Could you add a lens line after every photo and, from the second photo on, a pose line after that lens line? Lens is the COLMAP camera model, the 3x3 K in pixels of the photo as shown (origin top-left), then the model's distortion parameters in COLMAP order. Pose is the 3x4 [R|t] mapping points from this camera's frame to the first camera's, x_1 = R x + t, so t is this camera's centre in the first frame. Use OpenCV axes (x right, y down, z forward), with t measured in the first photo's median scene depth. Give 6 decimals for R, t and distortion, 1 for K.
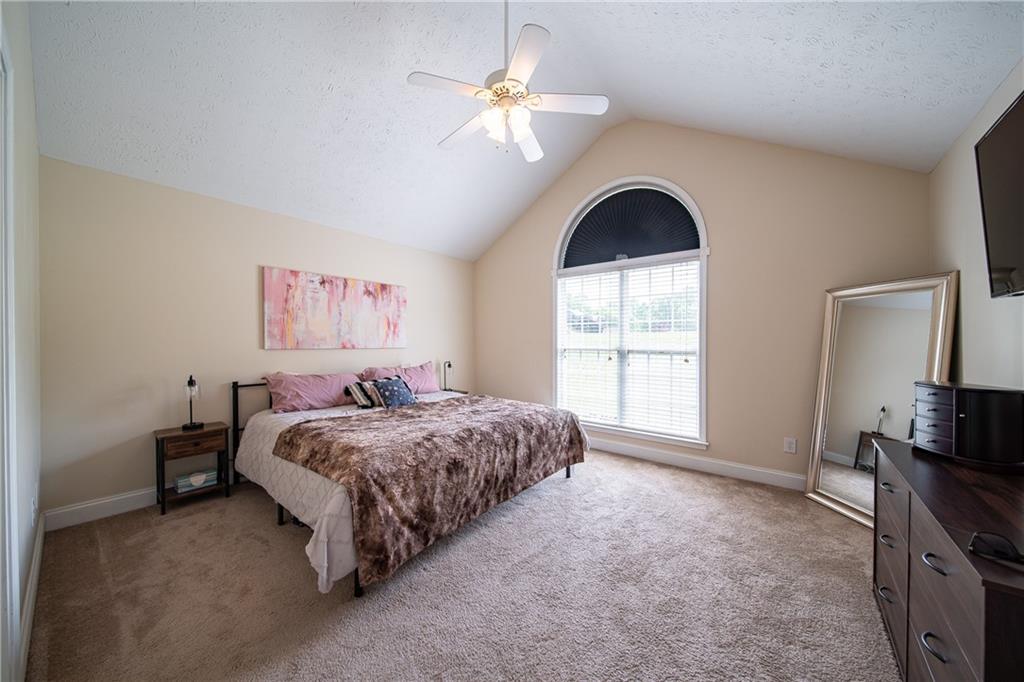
lens RADIAL K [[355.3, 0, 508.6], [0, 355.3, 343.1], [0, 0, 1]] dist [0.000393, -0.002048]
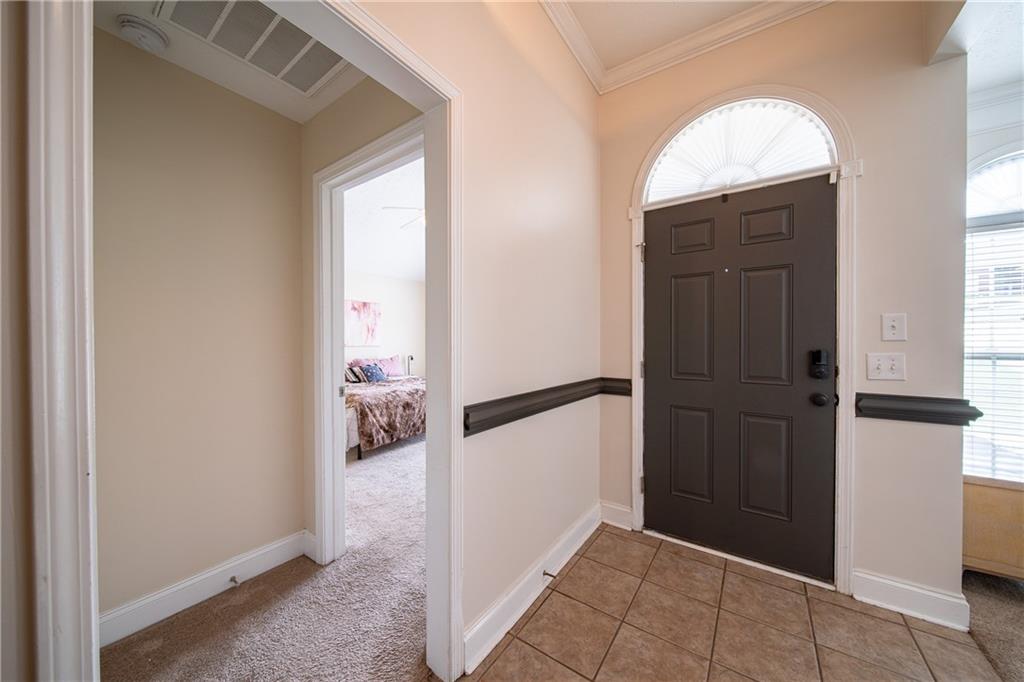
lens RADIAL K [[355.3, 0, 508.6], [0, 355.3, 343.1], [0, 0, 1]] dist [0.000393, -0.002048]
pose [[0.997514, -0.001632, 0.070445, 0.271468], [0.001617, 0.999999, 0.000273, 0.004585], [-0.070445, -0.000158, 0.997516, -1.002459]]
